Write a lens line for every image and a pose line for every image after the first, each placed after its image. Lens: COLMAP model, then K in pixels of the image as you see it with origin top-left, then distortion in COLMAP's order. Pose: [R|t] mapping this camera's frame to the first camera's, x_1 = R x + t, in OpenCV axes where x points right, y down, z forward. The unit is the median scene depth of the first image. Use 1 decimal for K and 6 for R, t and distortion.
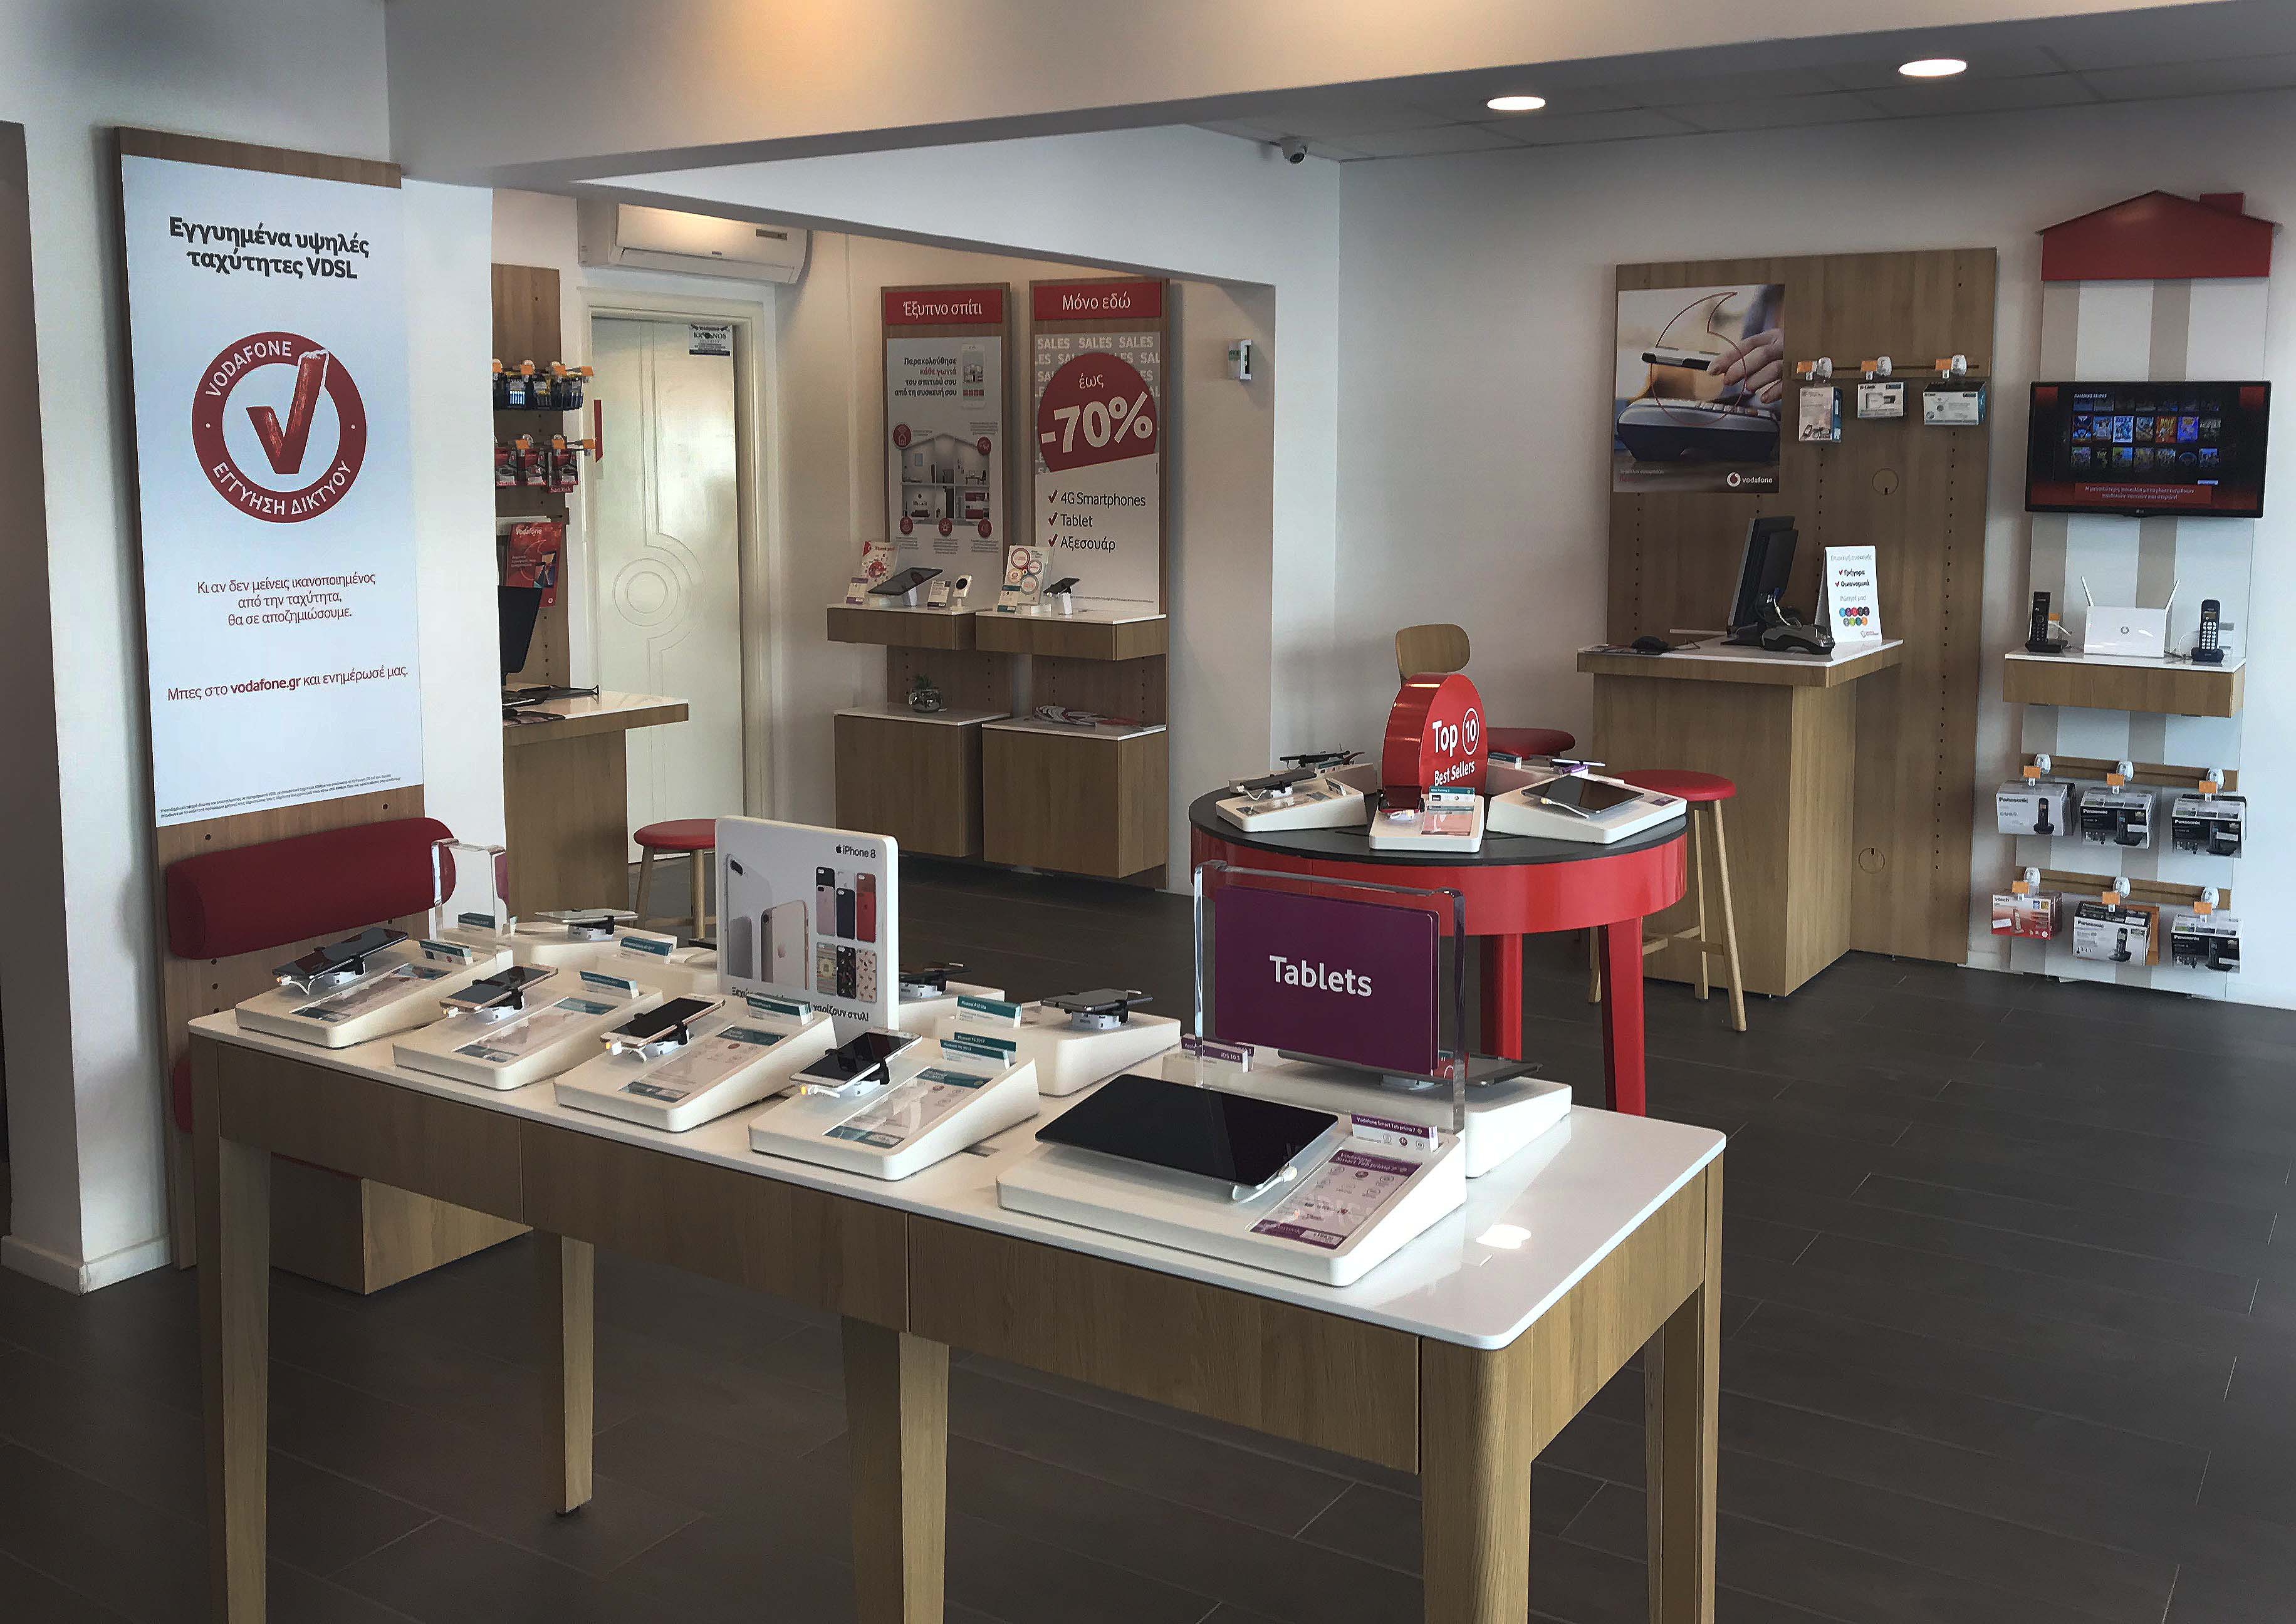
lens RADIAL K [[2103.8, 0, 1147.8], [0, 2103.8, 803.2], [0, 0, 1]] dist [0.004668, 0.000000]
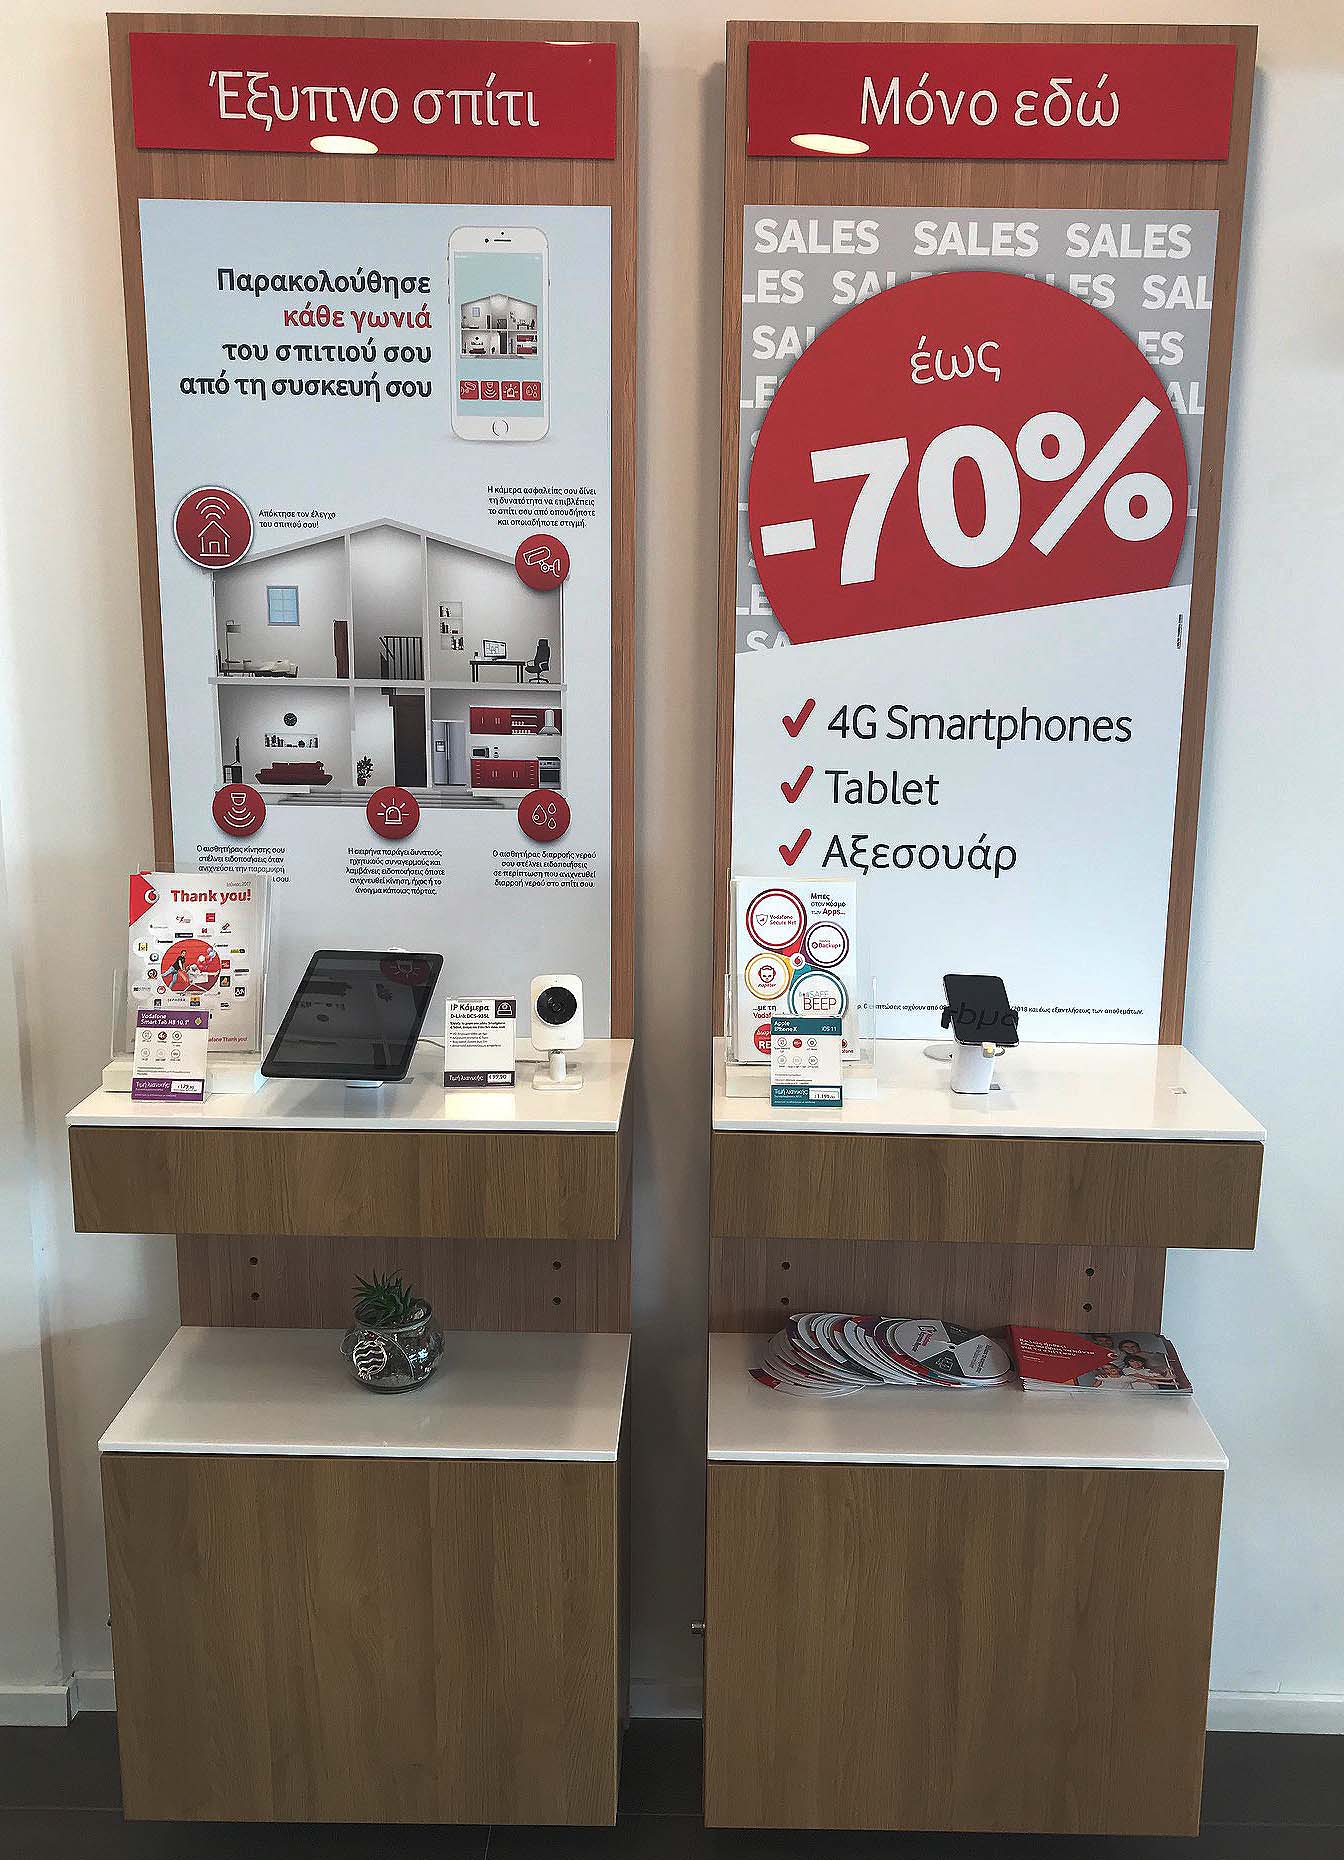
lens RADIAL K [[1704.4, 0, 668.4], [0, 1704.4, 948.5], [0, 0, 1]] dist [0.004668, 0.000000]
pose [[0.848477, -0.105422, 0.518627, -0.206753], [0.084332, 0.994370, 0.064159, -0.128984], [-0.522471, -0.010700, 0.852590, 0.784389]]
